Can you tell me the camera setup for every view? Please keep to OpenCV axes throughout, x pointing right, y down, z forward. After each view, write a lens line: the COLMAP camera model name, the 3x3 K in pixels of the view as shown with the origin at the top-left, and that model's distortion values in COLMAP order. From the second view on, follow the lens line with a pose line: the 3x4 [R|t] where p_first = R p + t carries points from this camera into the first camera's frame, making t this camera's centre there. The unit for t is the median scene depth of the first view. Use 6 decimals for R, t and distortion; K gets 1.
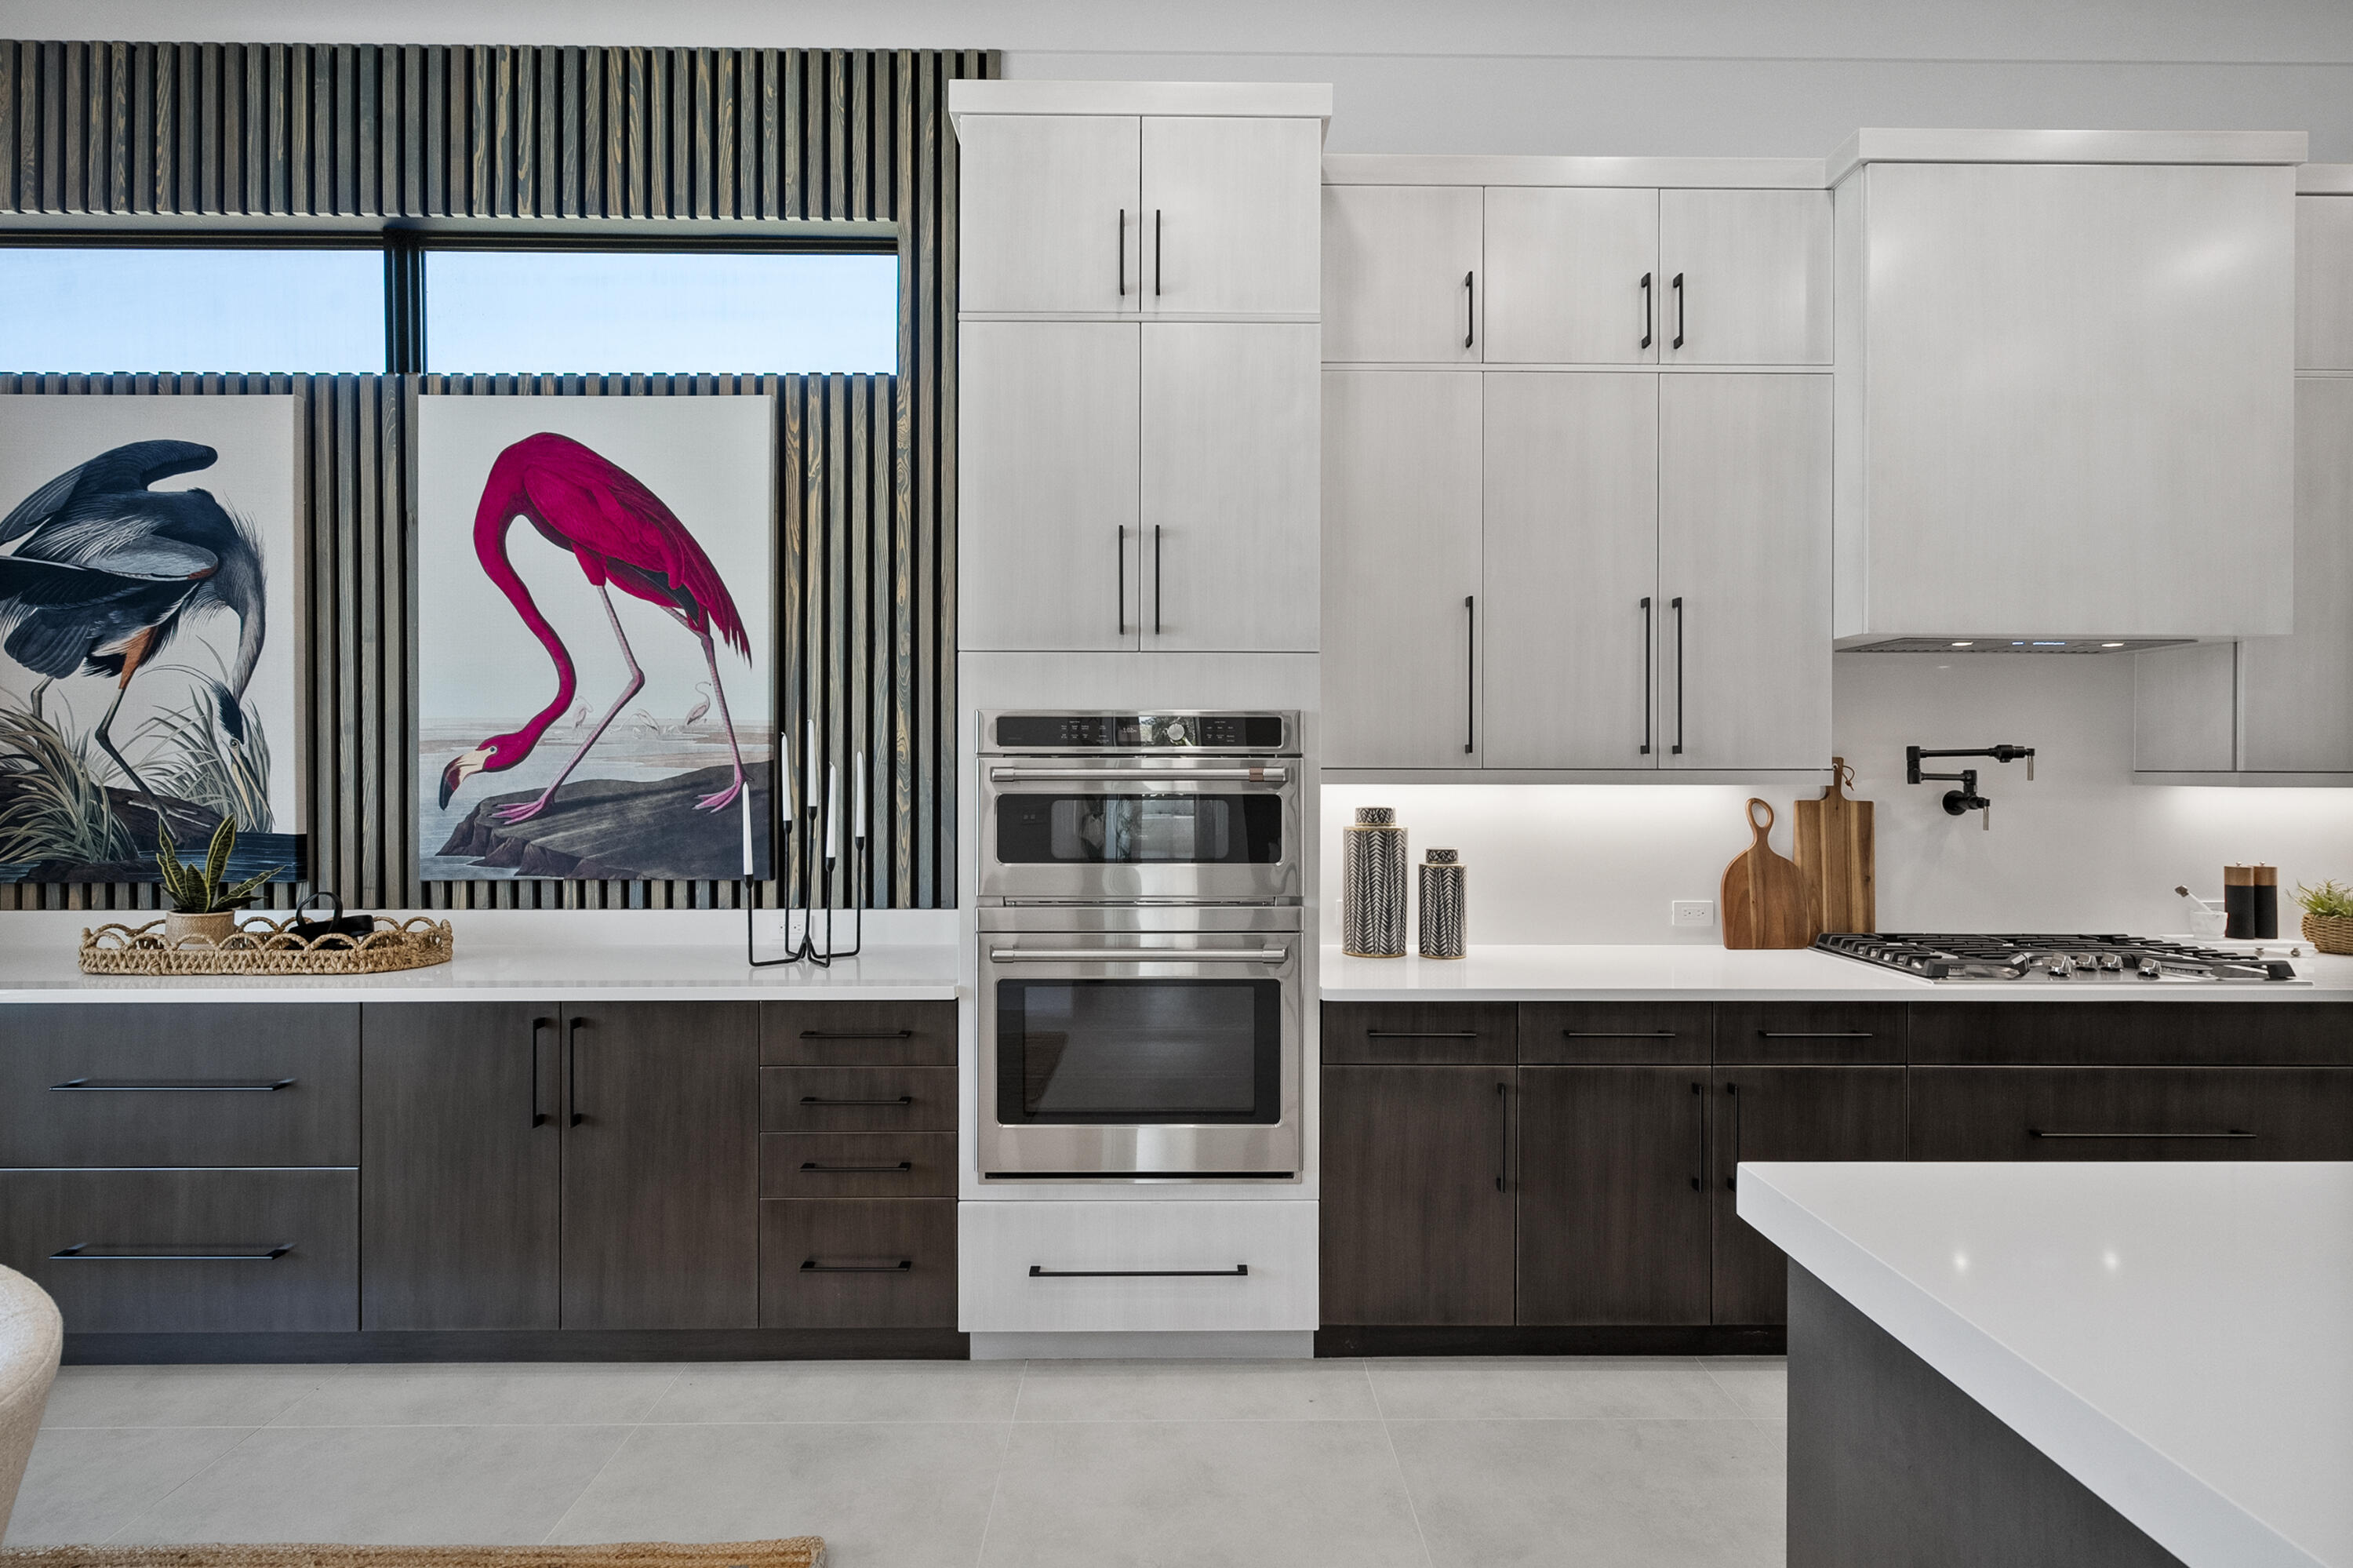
lens RADIAL K [[1072.3, 0, 1179.1], [0, 1072.3, 780.0], [0, 0, 1]] dist [-0.002619, 0.000782]
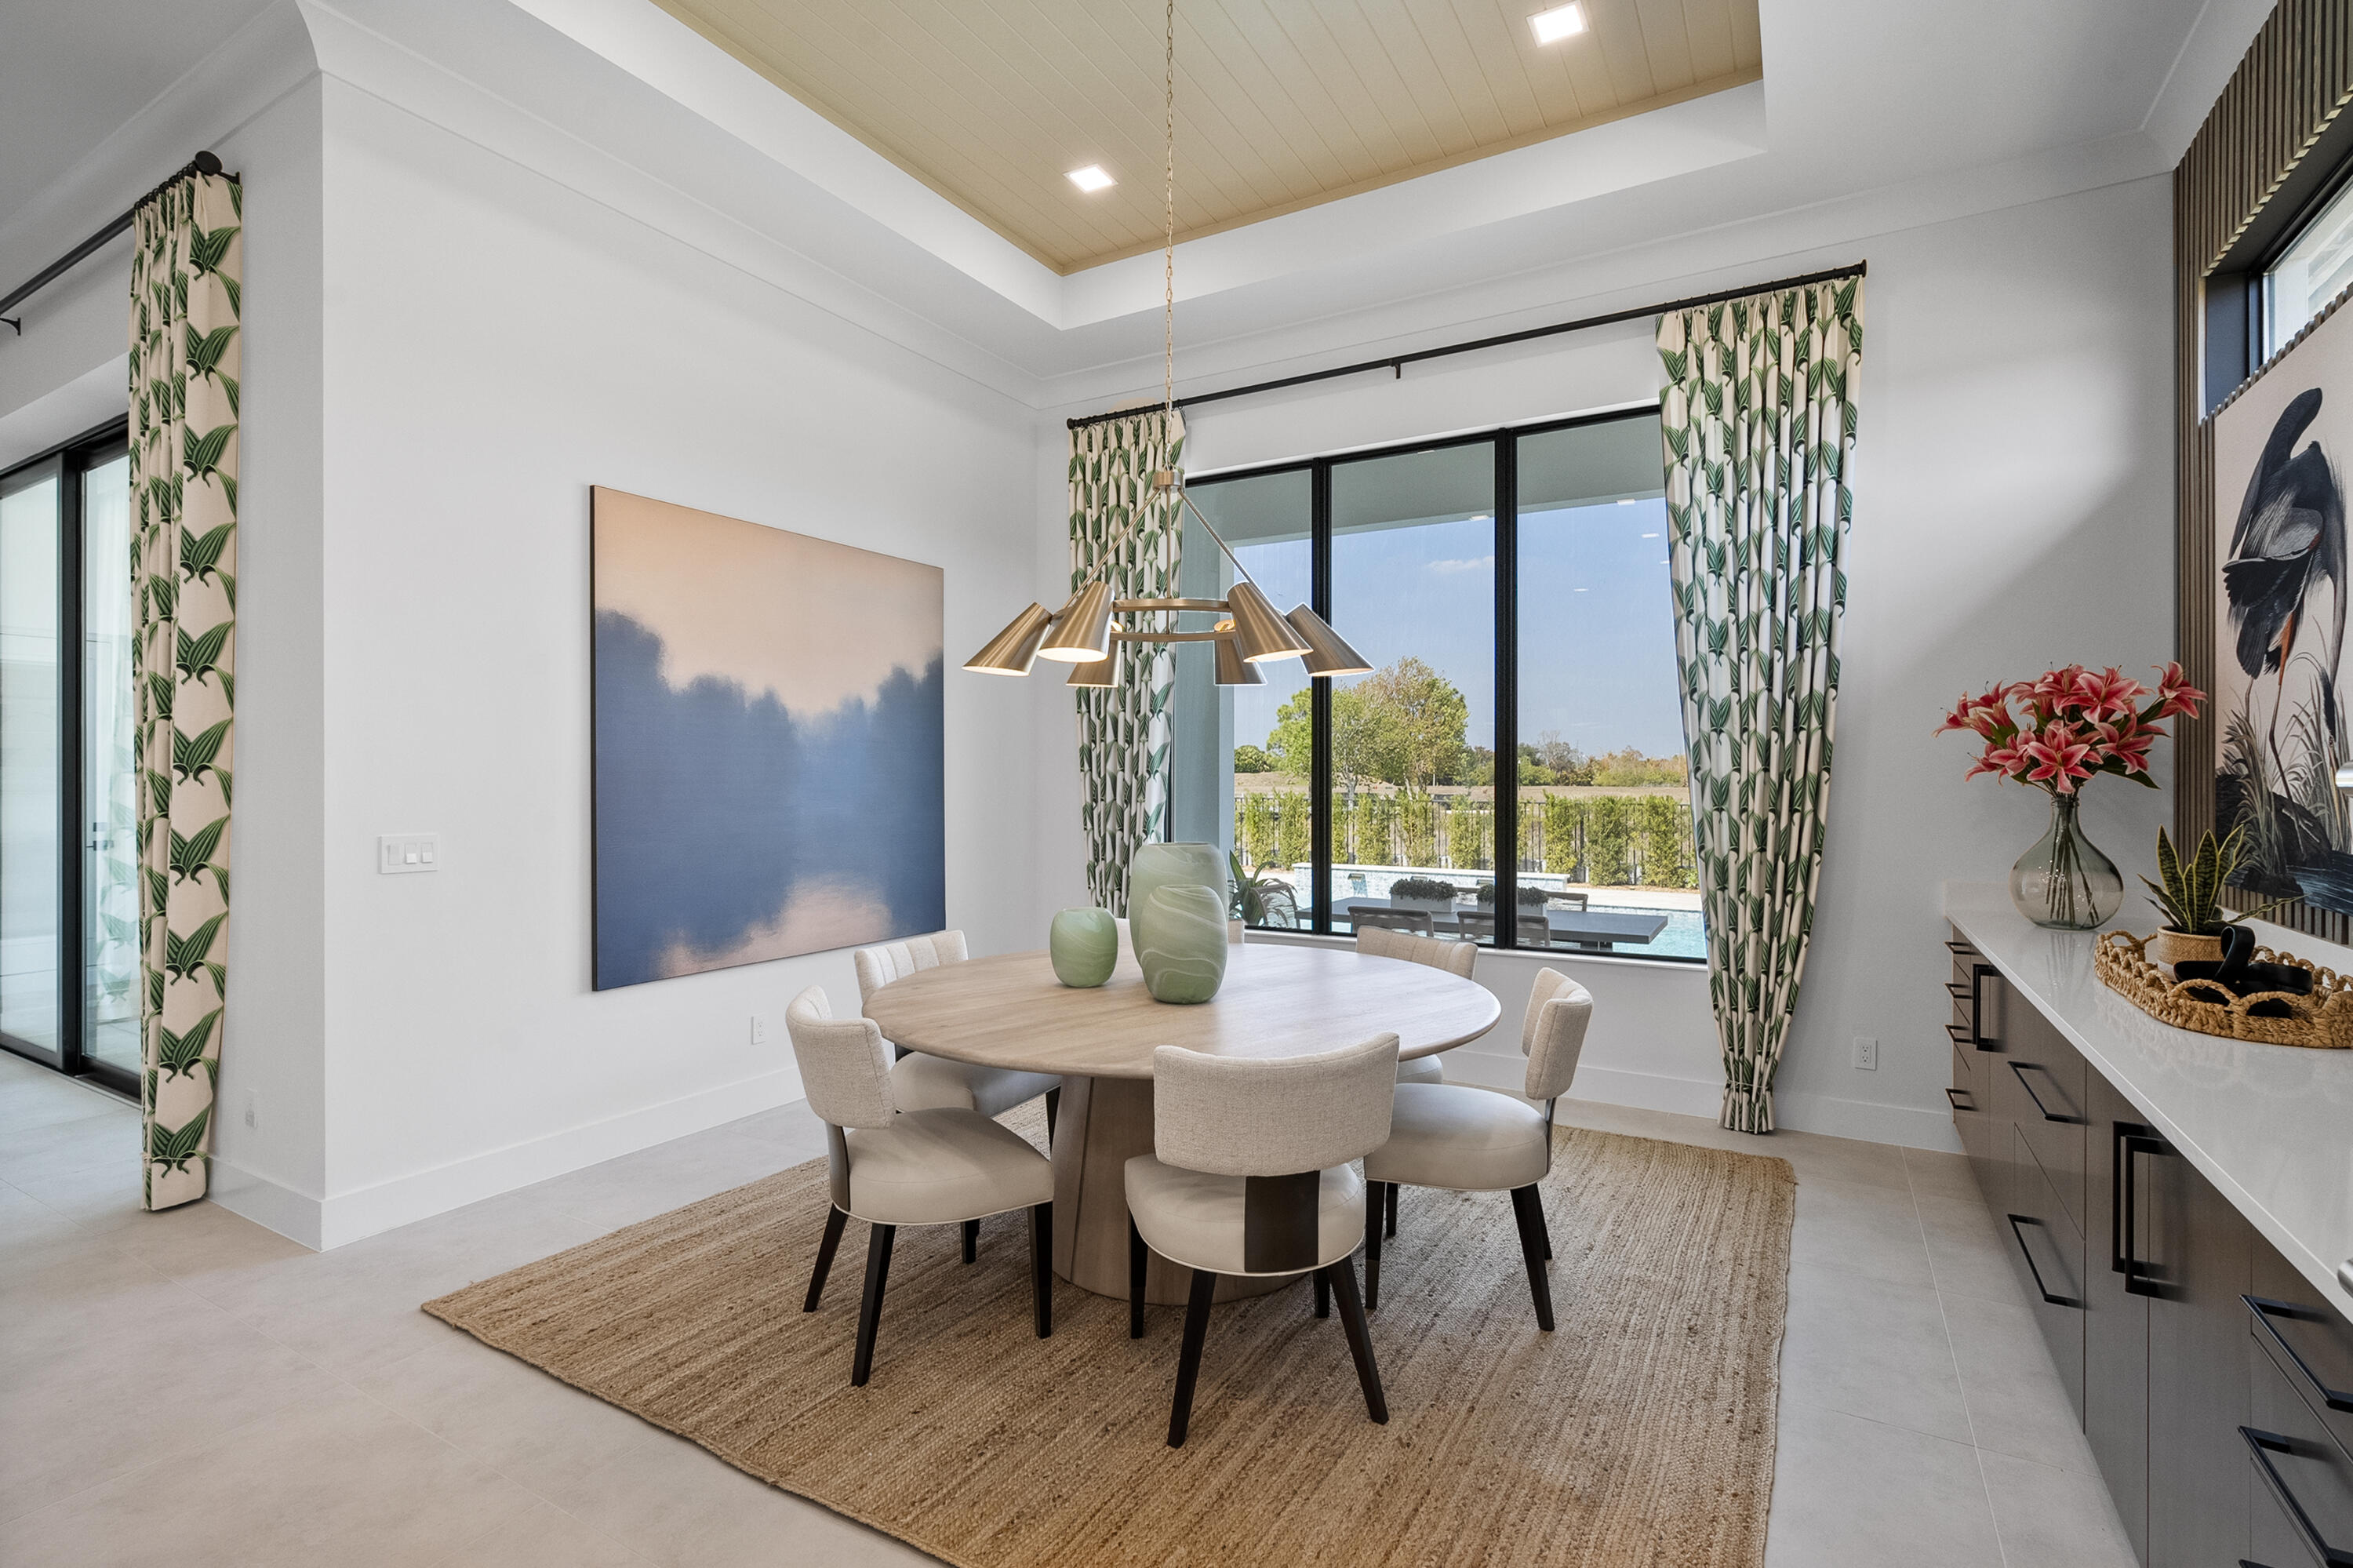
lens RADIAL K [[1077.0, 0, 1175.3], [0, 1077.0, 772.2], [0, 0, 1]] dist [-0.000146, -0.000068]
pose [[-0.516473, -0.004523, -0.856291, 0.269368], [-0.005168, 0.999984, -0.002165, -0.004837], [0.856288, 0.003307, -0.516489, 0.669783]]
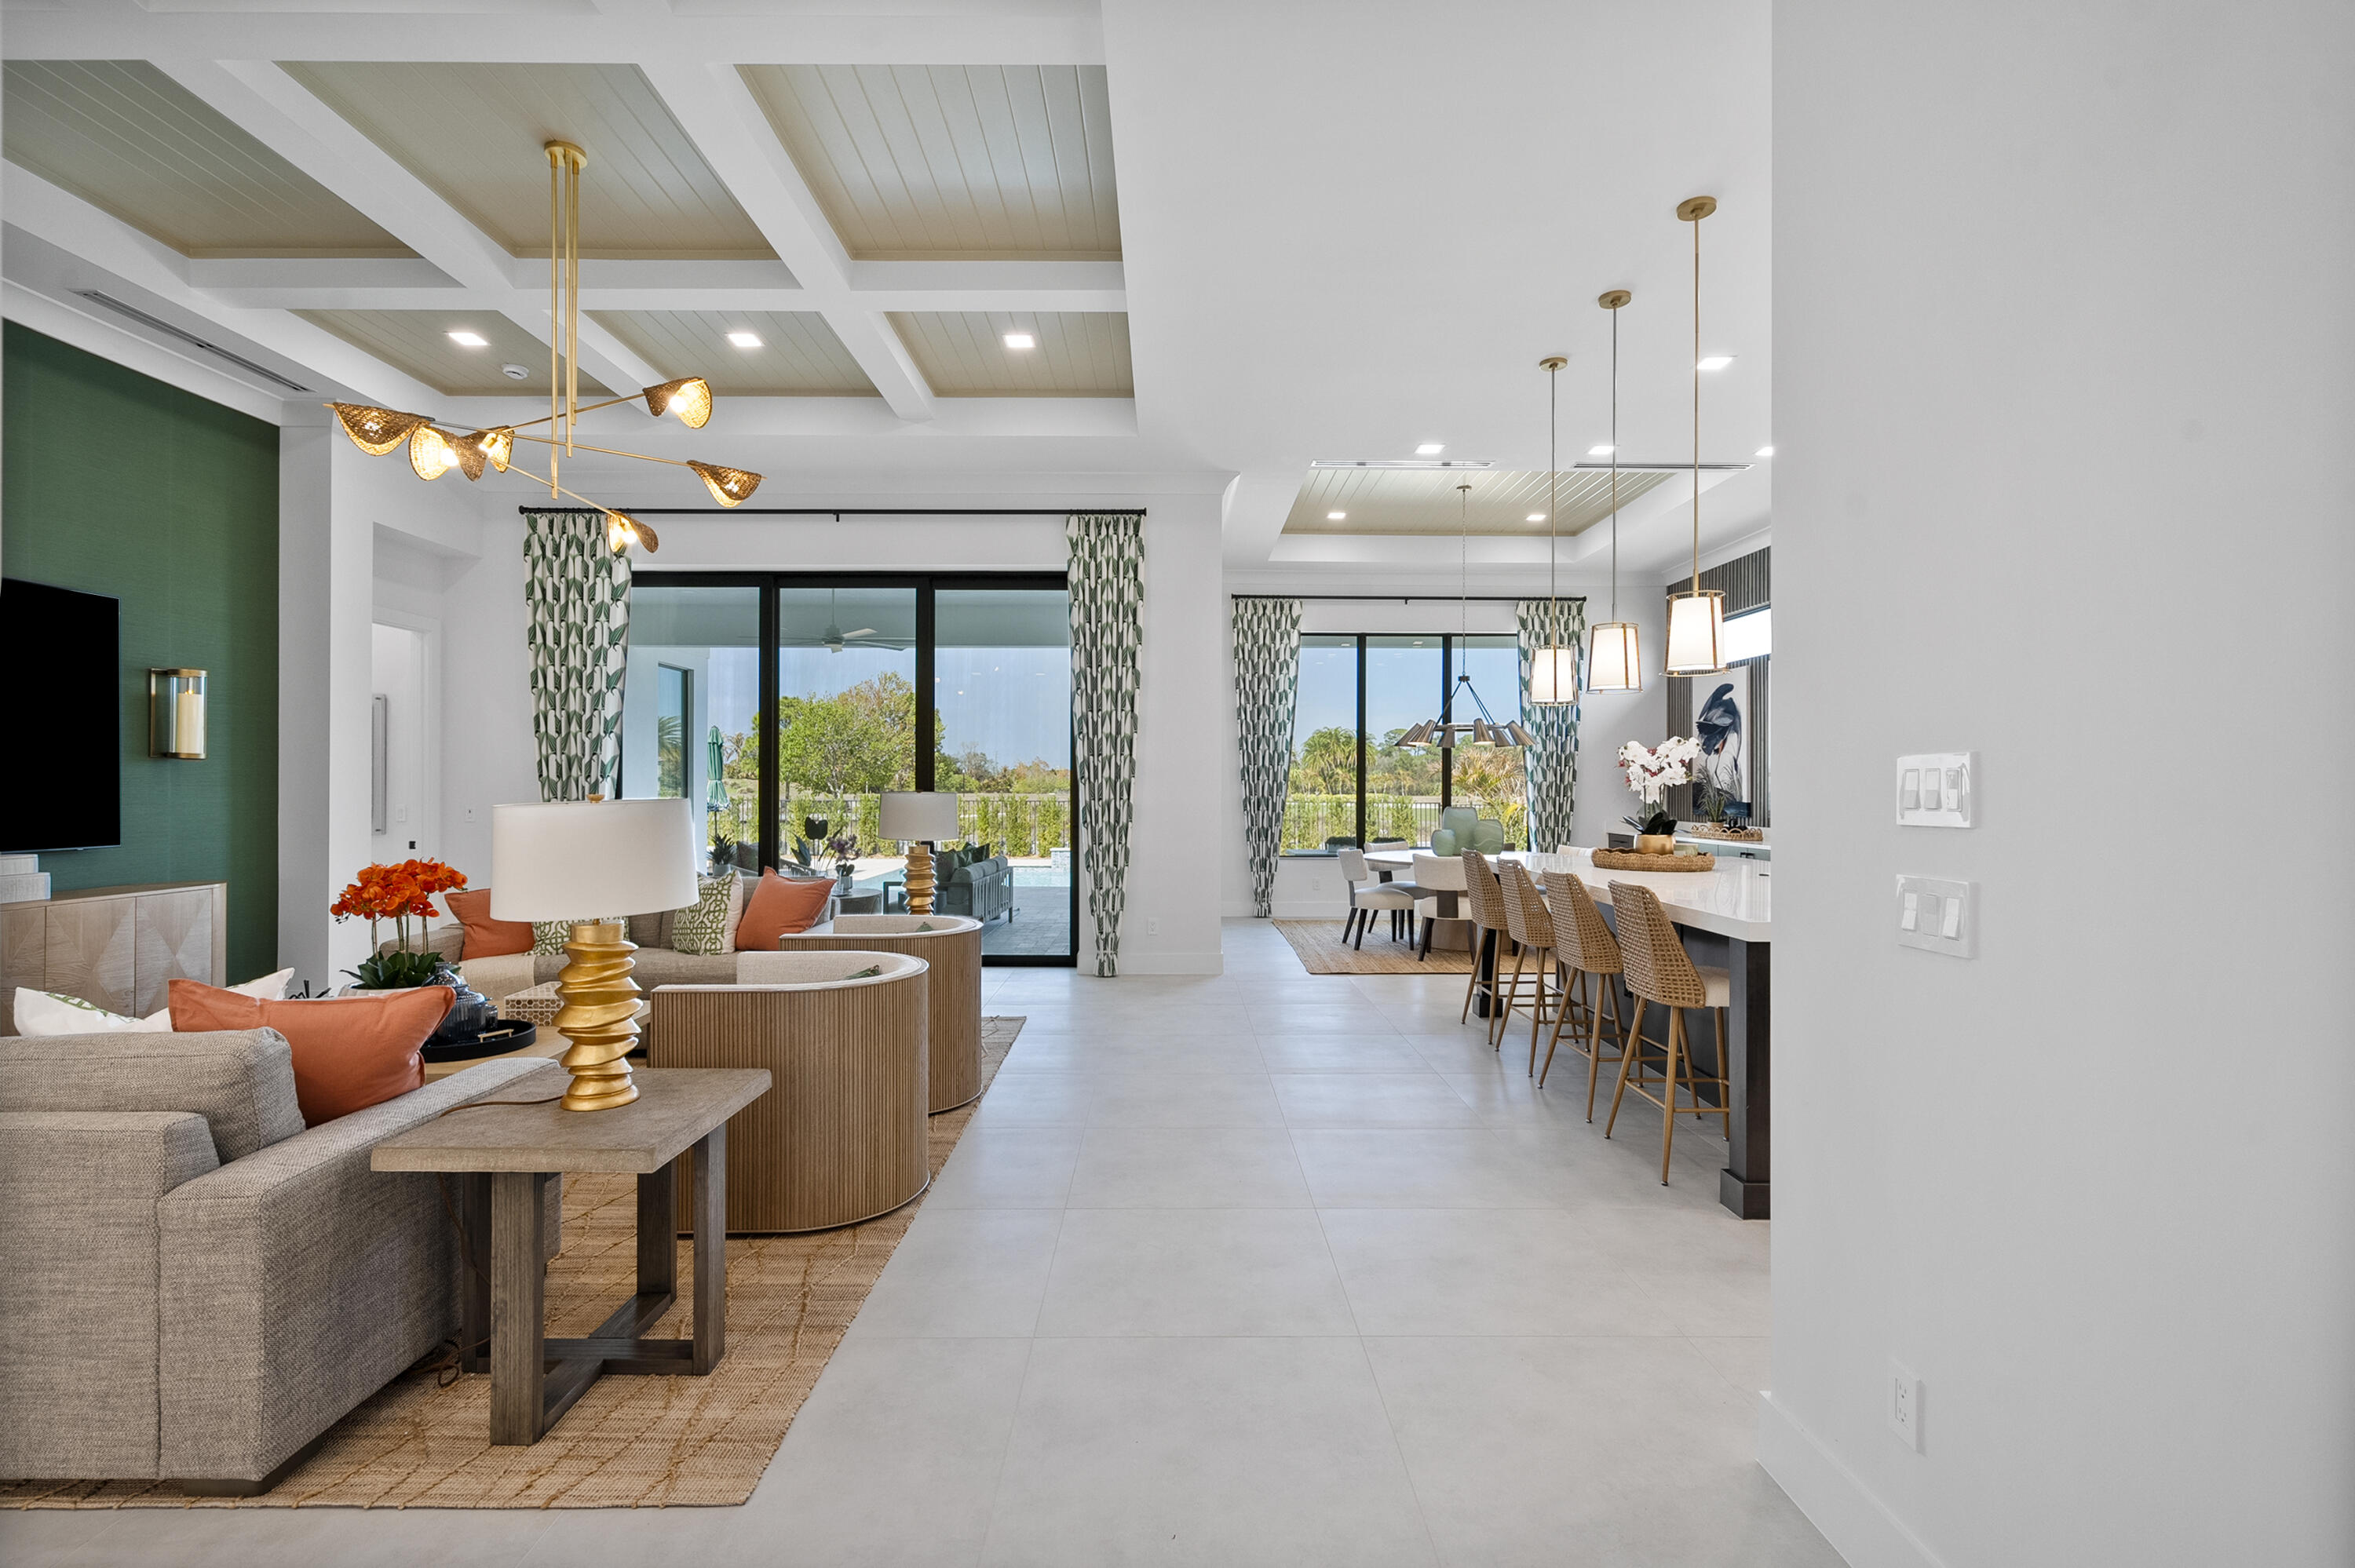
lens RADIAL K [[1063.8, 0, 1173.4], [0, 1063.8, 779.0], [0, 0, 1]] dist [-0.009025, 0.001036]
pose [[-0.007787, -0.006755, -0.999947, 2.359839], [-0.006636, 0.999956, -0.006704, 0.013467], [0.999948, 0.006584, -0.007831, -0.688200]]
